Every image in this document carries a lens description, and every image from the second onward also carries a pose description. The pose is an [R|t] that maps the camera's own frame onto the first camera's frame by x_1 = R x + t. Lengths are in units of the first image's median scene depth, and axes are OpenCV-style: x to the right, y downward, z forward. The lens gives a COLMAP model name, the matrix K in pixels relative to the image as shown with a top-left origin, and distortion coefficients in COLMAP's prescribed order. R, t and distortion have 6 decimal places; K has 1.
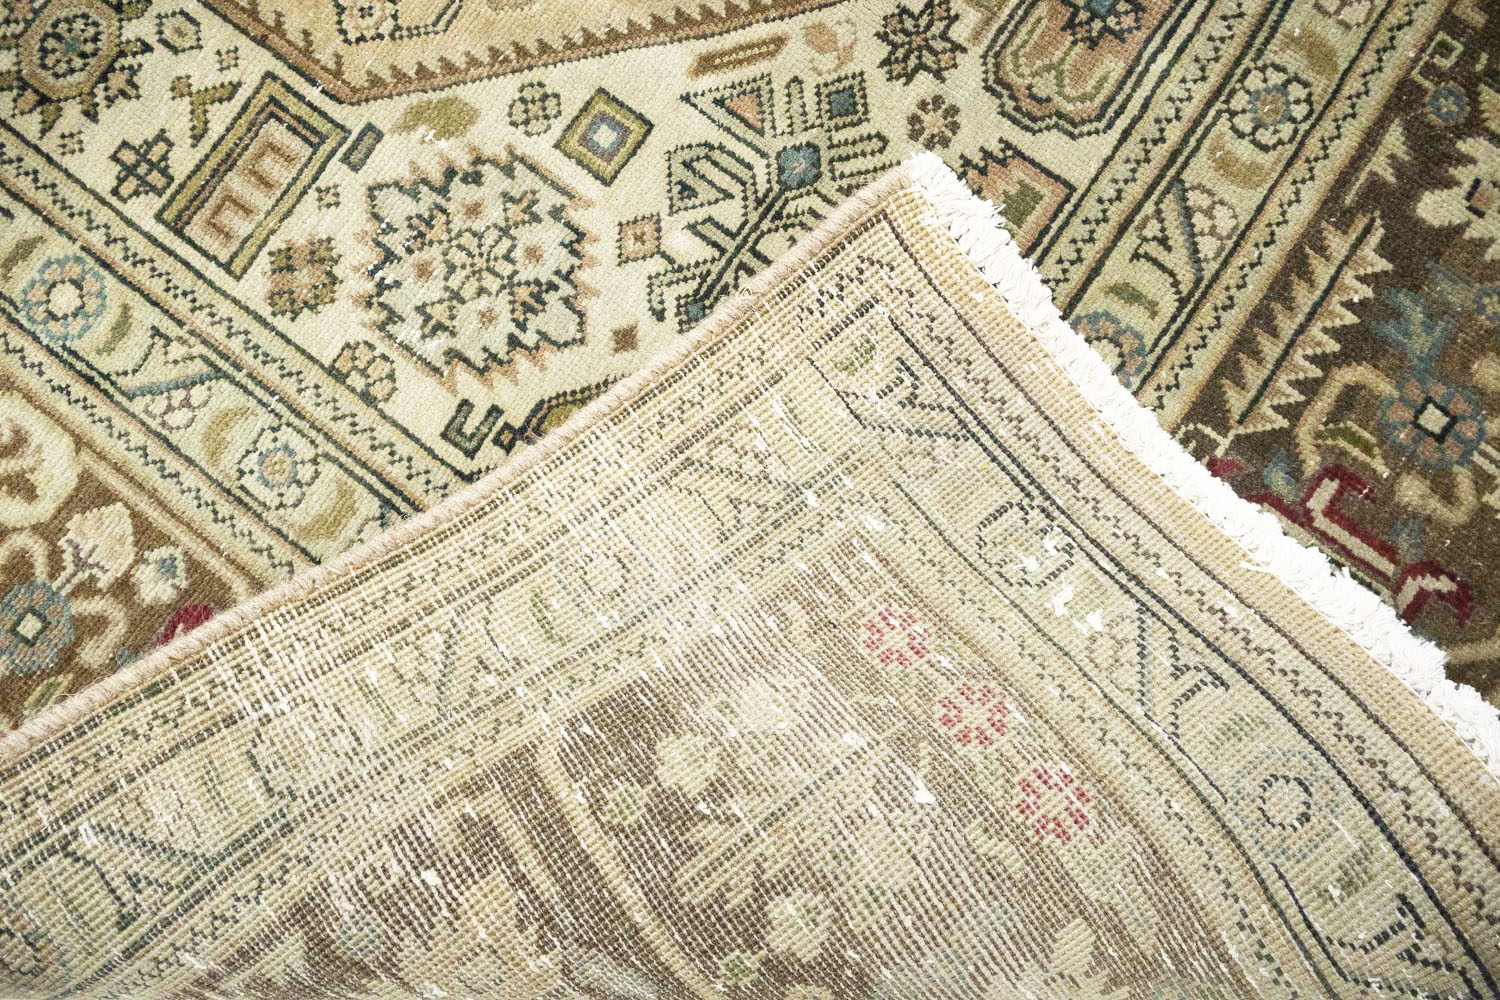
lens RADIAL K [[1245.4, 0, 729.5], [0, 1245.4, 502.2], [0, 0, 1]] dist [0.010700, -0.013302]
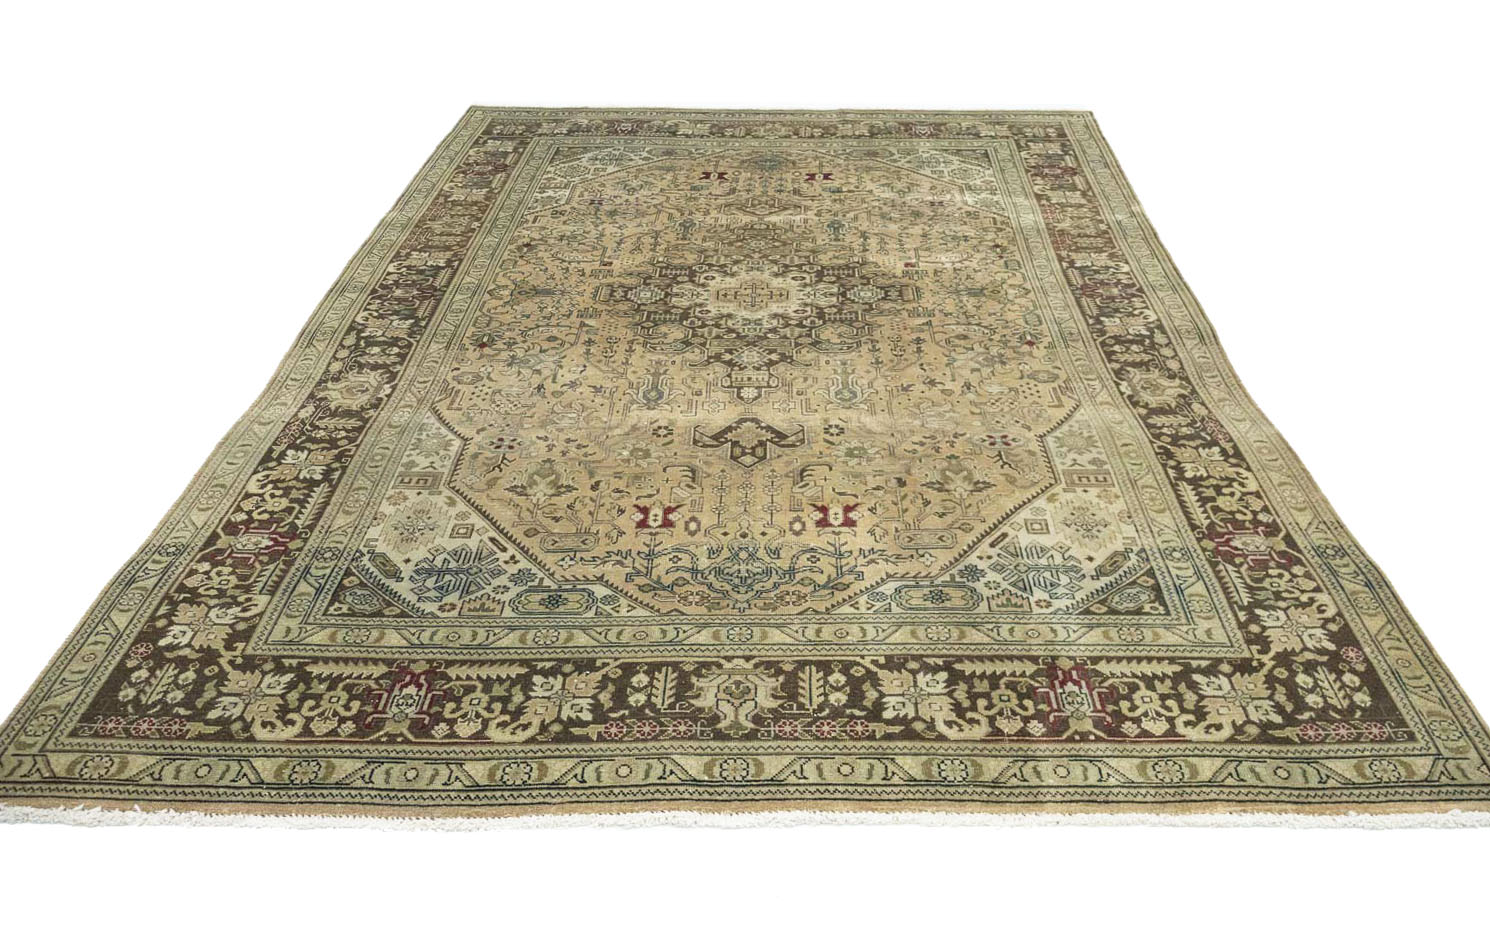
lens RADIAL K [[1279.4, 0, 745.0], [0, 1279.4, 472.0], [0, 0, 1]] dist [-0.006109, 0.008323]
pose [[-0.573932, -0.410716, 0.708459, -4.802280], [0.814853, -0.200496, 0.543889, -4.963707], [-0.081341, 0.889446, 0.449745, -0.482101]]
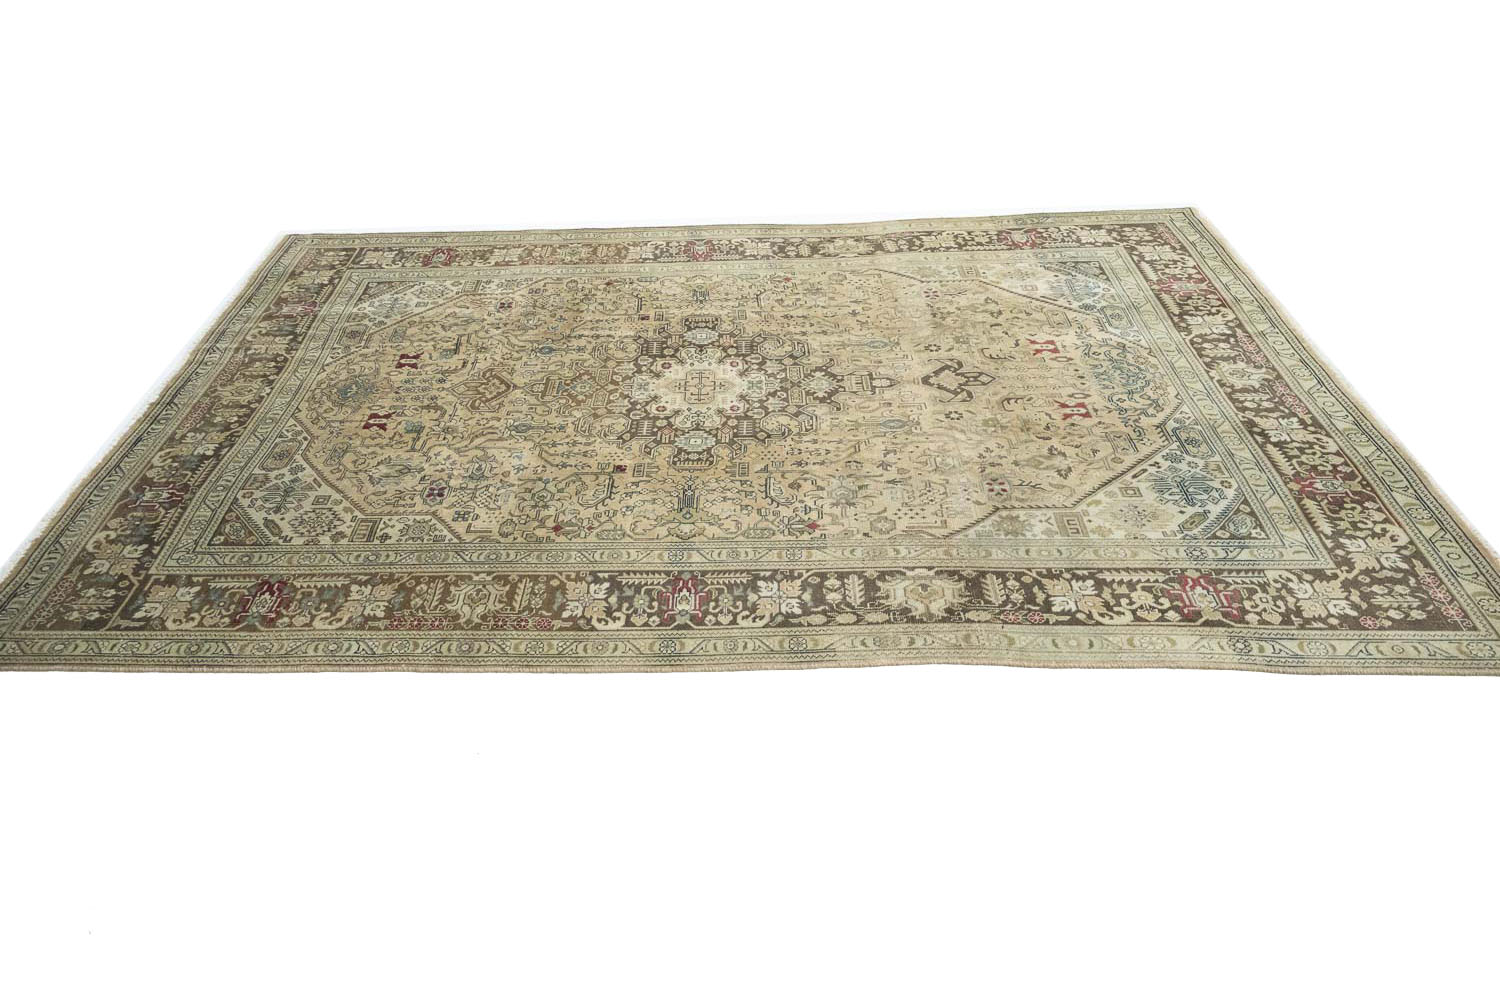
lens RADIAL K [[1224.2, 0, 745.6], [0, 1224.2, 452.5], [0, 0, 1]] dist [-0.000717, -0.004675]
pose [[-0.801006, 0.381341, -0.461484, 1.734141], [-0.579447, -0.300157, 0.757725, -6.178452], [0.150434, 0.874348, 0.461395, -0.944402]]
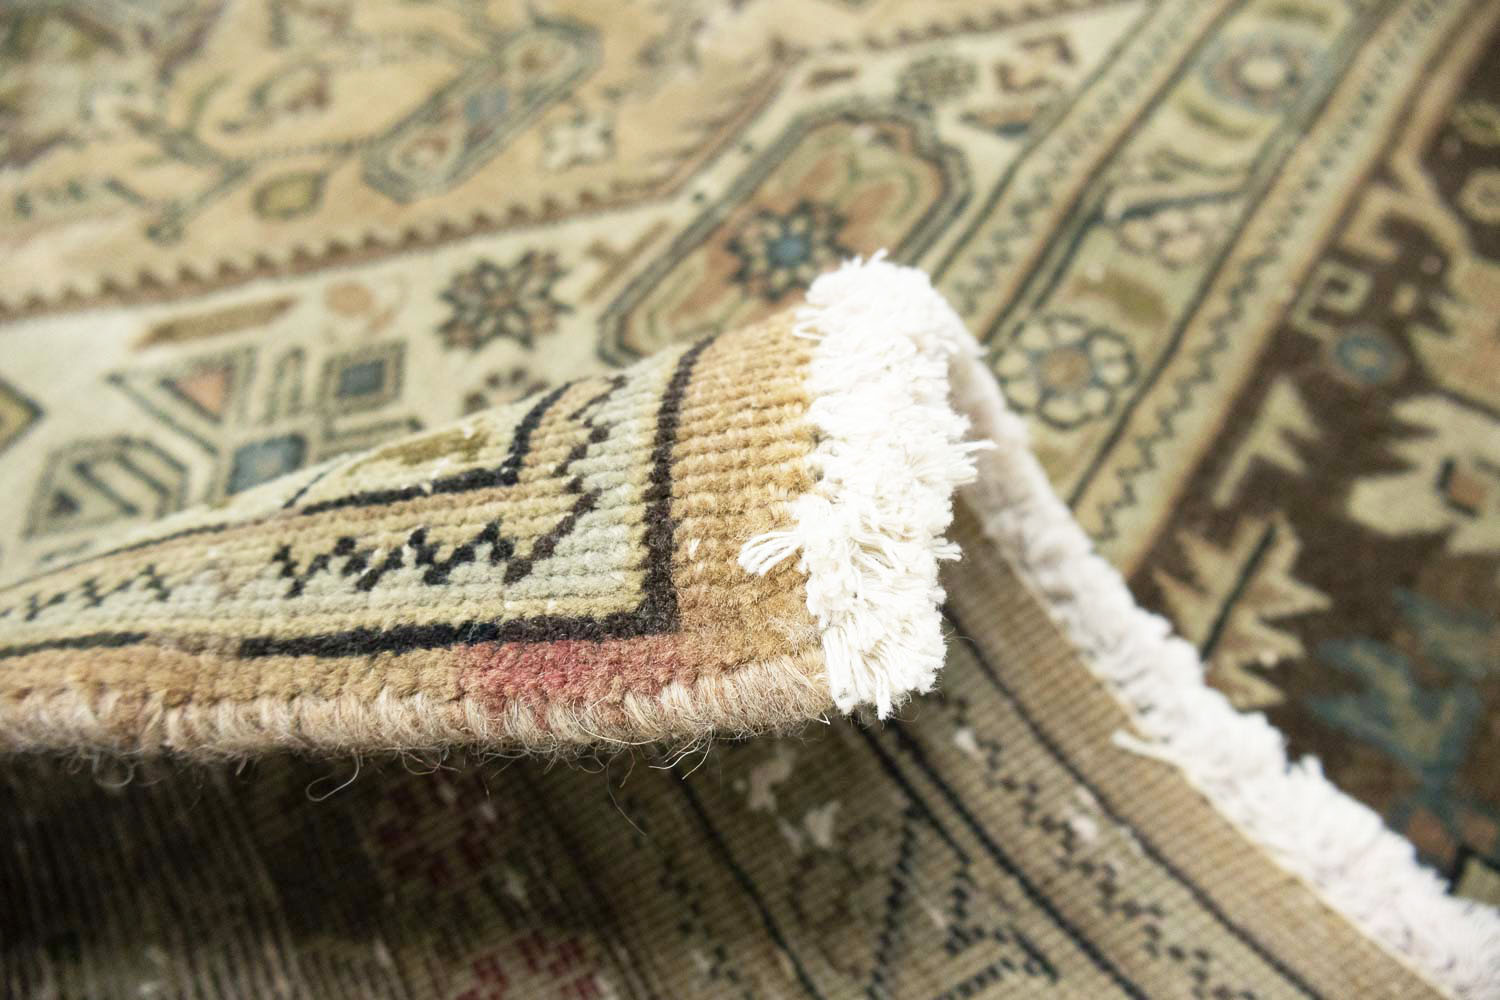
lens RADIAL K [[1230.2, 0, 750.0], [0, 1230.2, 500.0], [0, 0, 1]] dist [0.000498, -0.003307]
pose [[0.999873, -0.006850, -0.014421, 0.289414], [-0.000952, 0.876082, -0.482162, 0.019485], [0.015937, 0.482114, 0.875964, 0.511436]]
